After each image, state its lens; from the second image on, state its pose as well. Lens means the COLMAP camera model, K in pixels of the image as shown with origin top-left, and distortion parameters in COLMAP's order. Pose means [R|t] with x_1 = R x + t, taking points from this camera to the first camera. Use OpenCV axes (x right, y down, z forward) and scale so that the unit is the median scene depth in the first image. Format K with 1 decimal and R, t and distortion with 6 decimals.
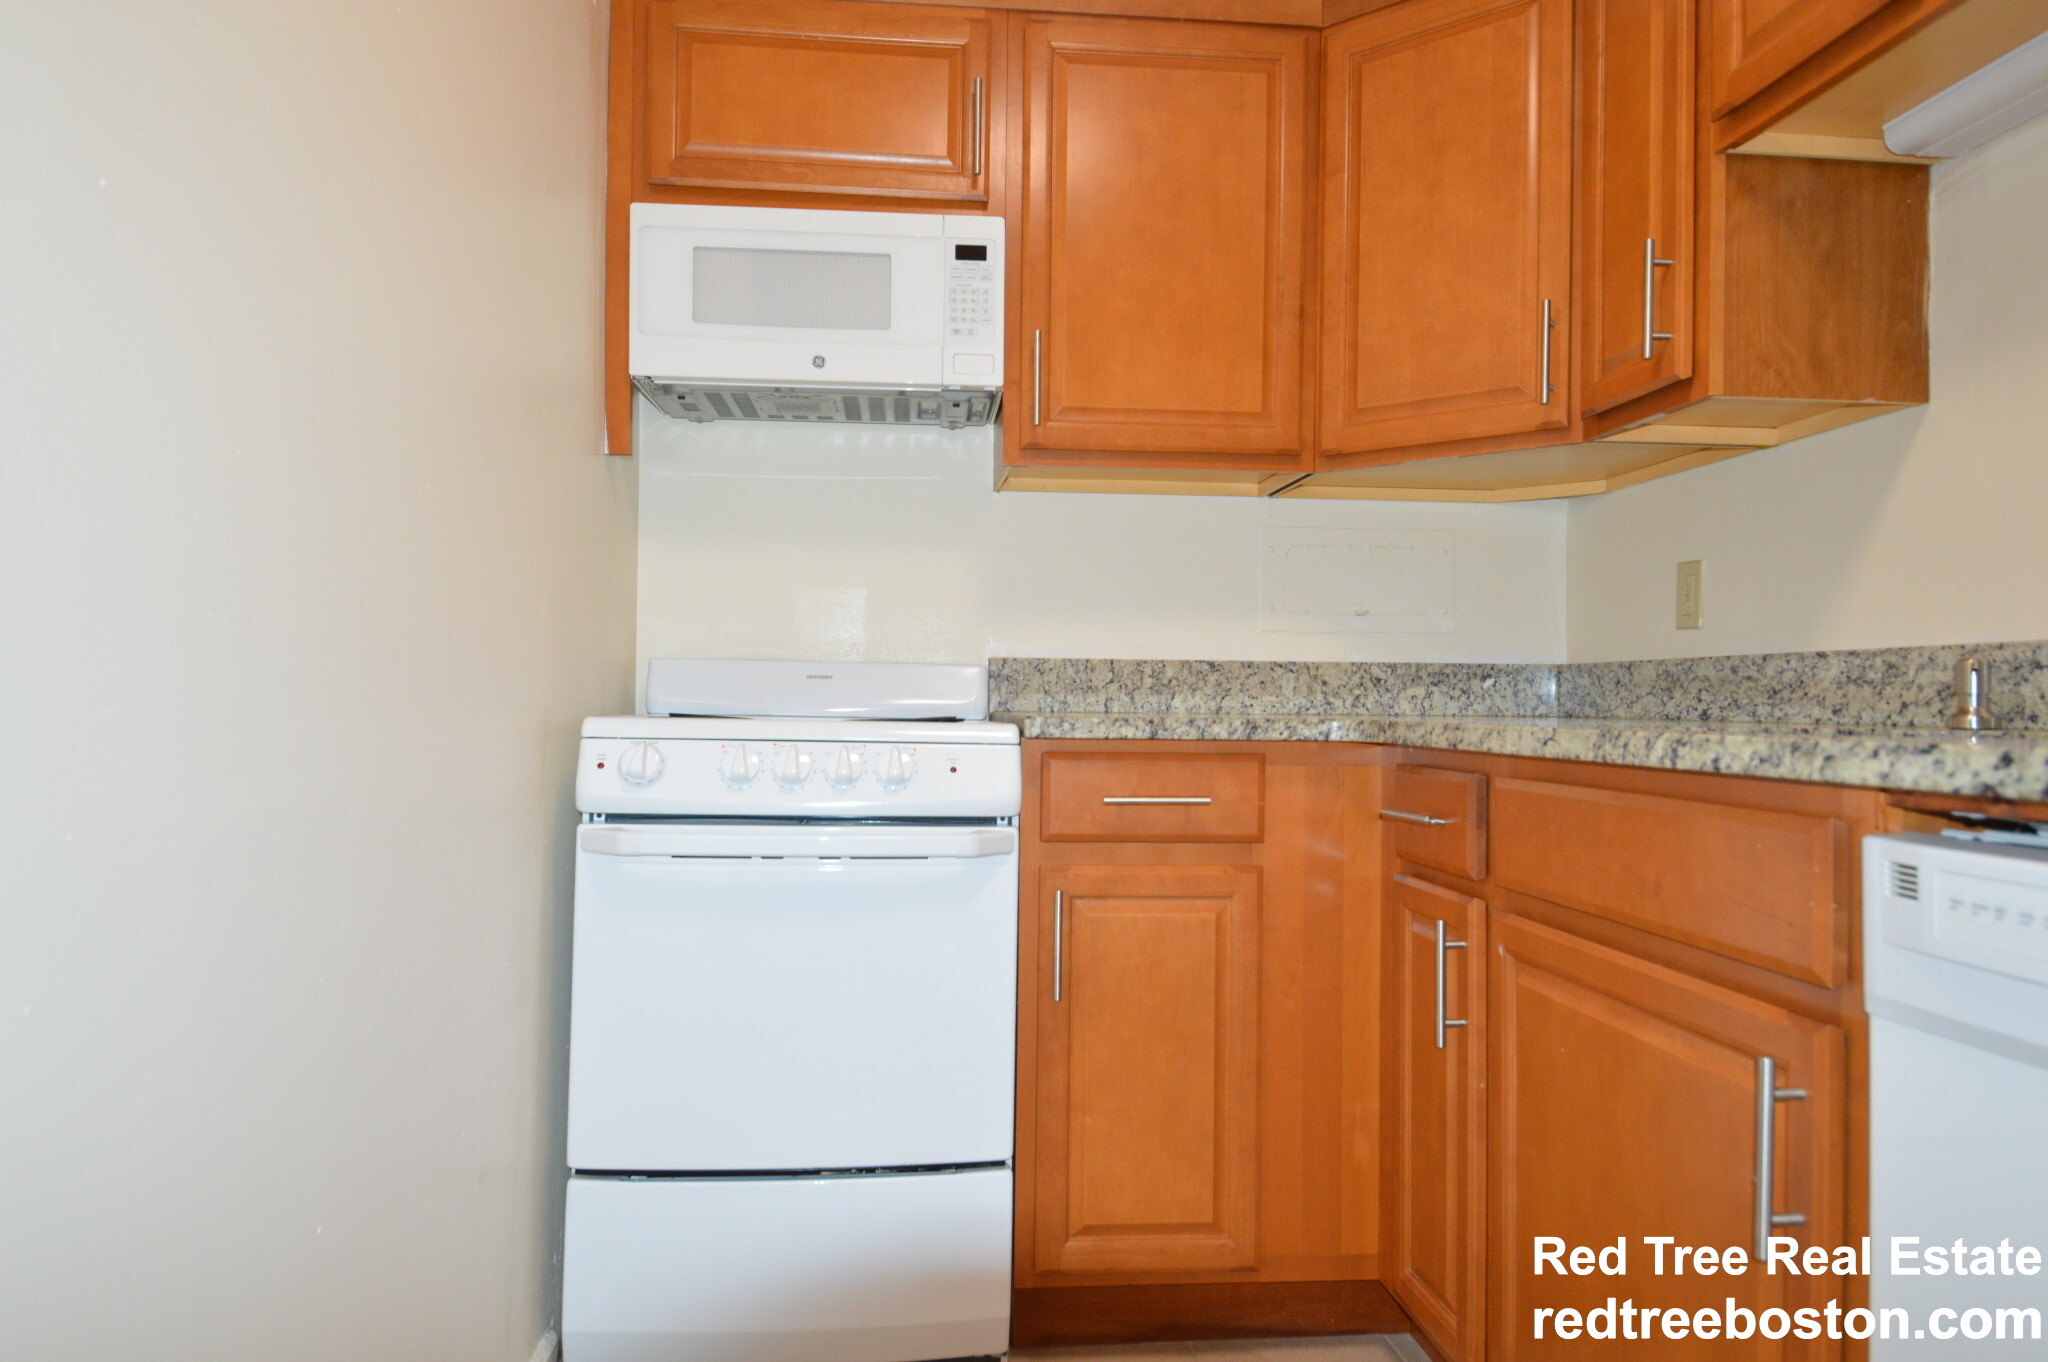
lens RADIAL K [[1322.6, 0, 1008.6], [0, 1322.6, 686.5], [0, 0, 1]] dist [0.045424, -0.054631]
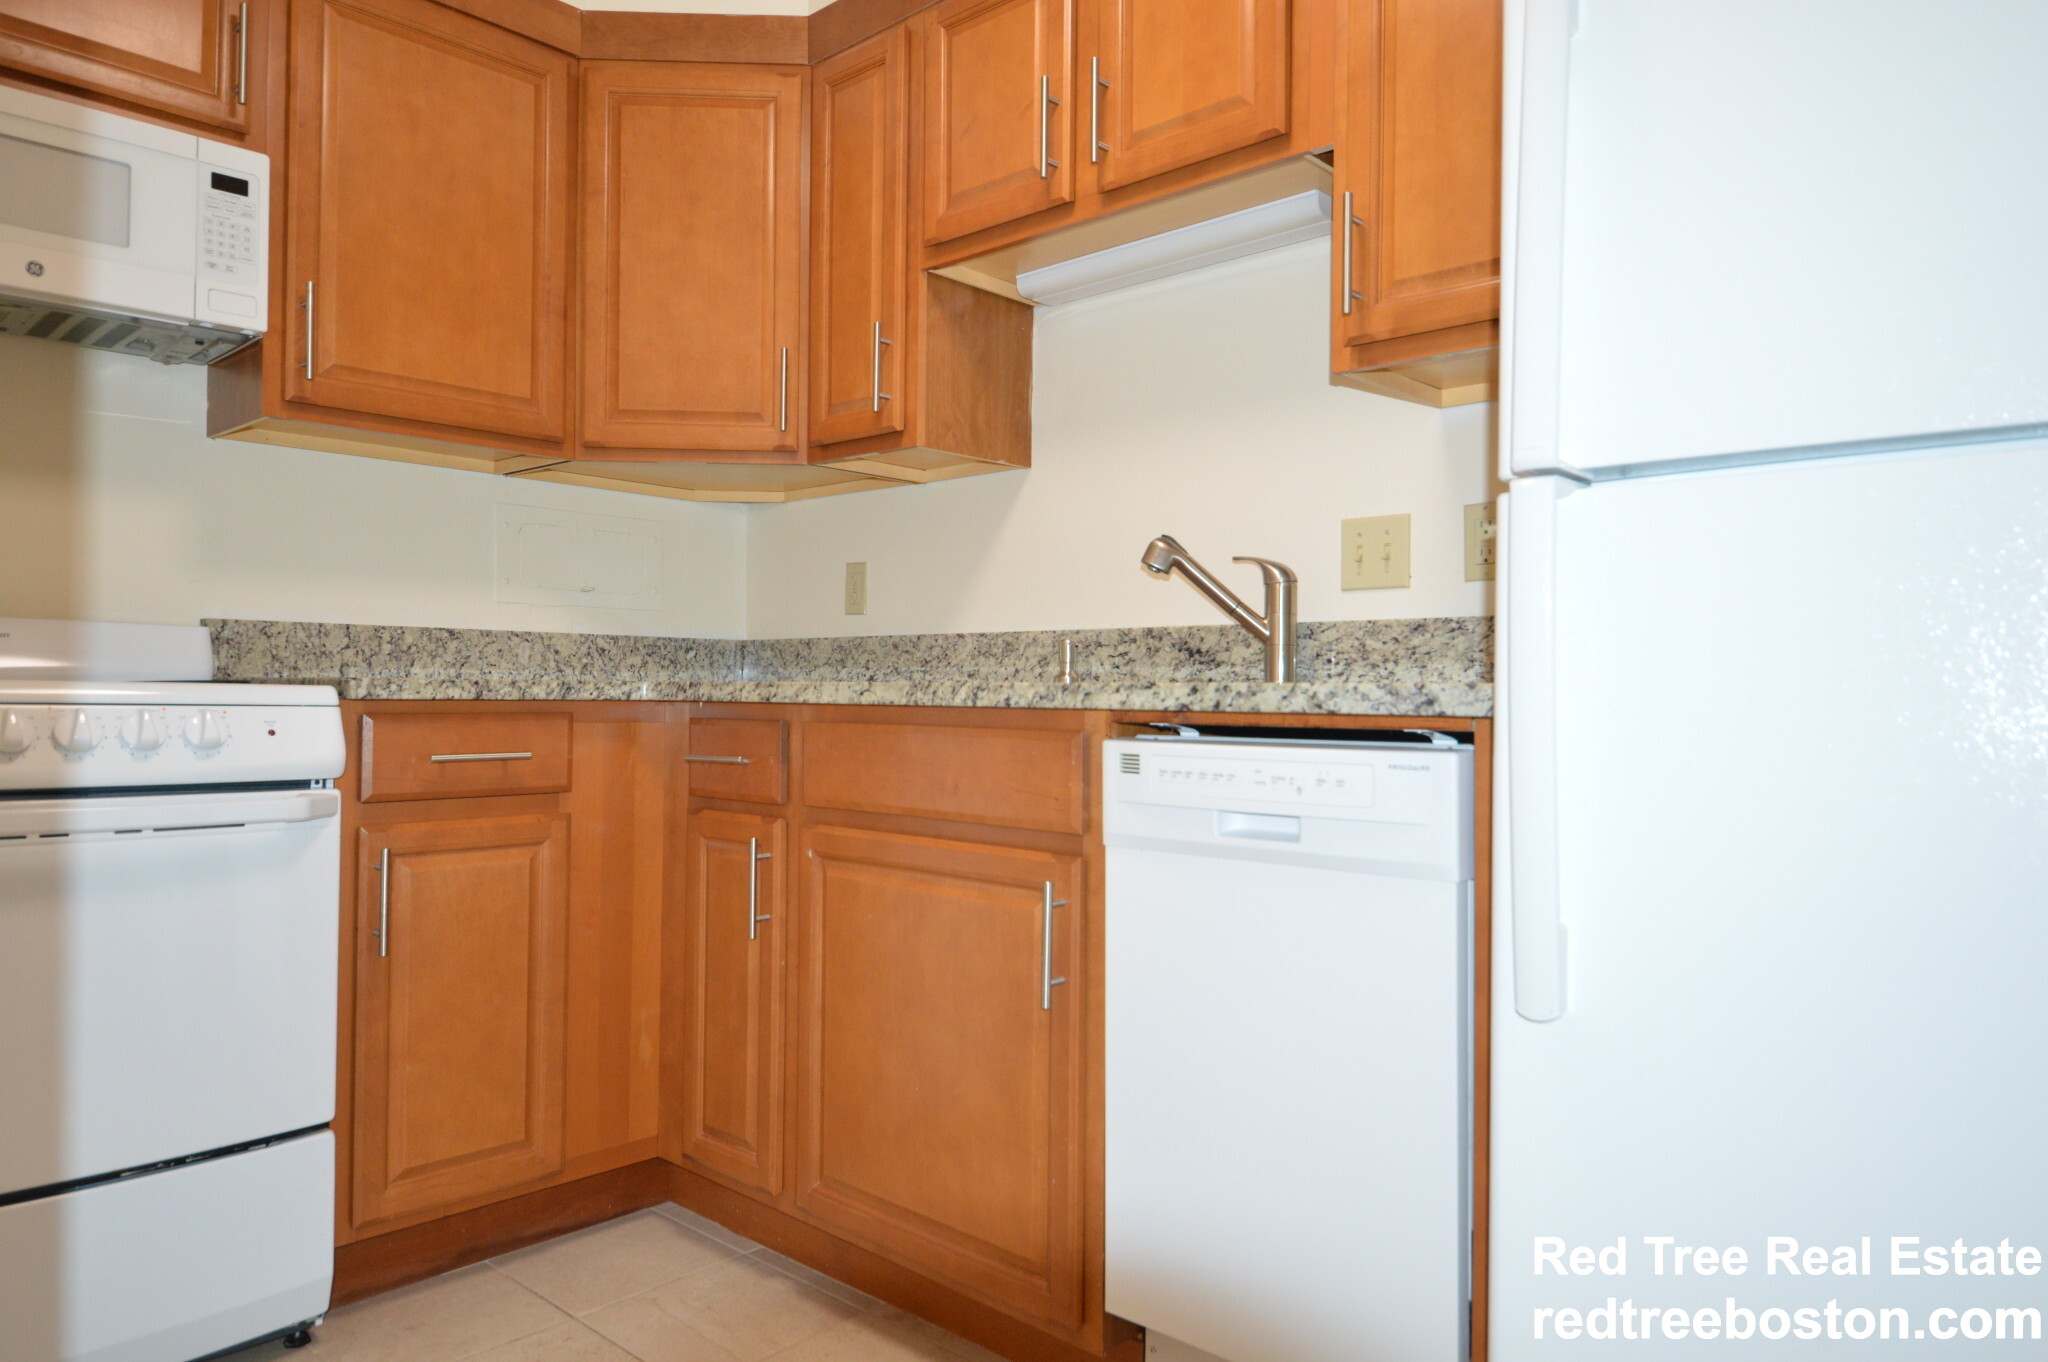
lens RADIAL K [[1322.6, 0, 1008.6], [0, 1322.6, 686.5], [0, 0, 1]] dist [0.045424, -0.054631]
pose [[0.747496, -0.001373, 0.664265, -0.278227], [-0.008248, 0.999902, 0.011349, 0.013452], [-0.664215, -0.013962, 0.747411, -0.081502]]
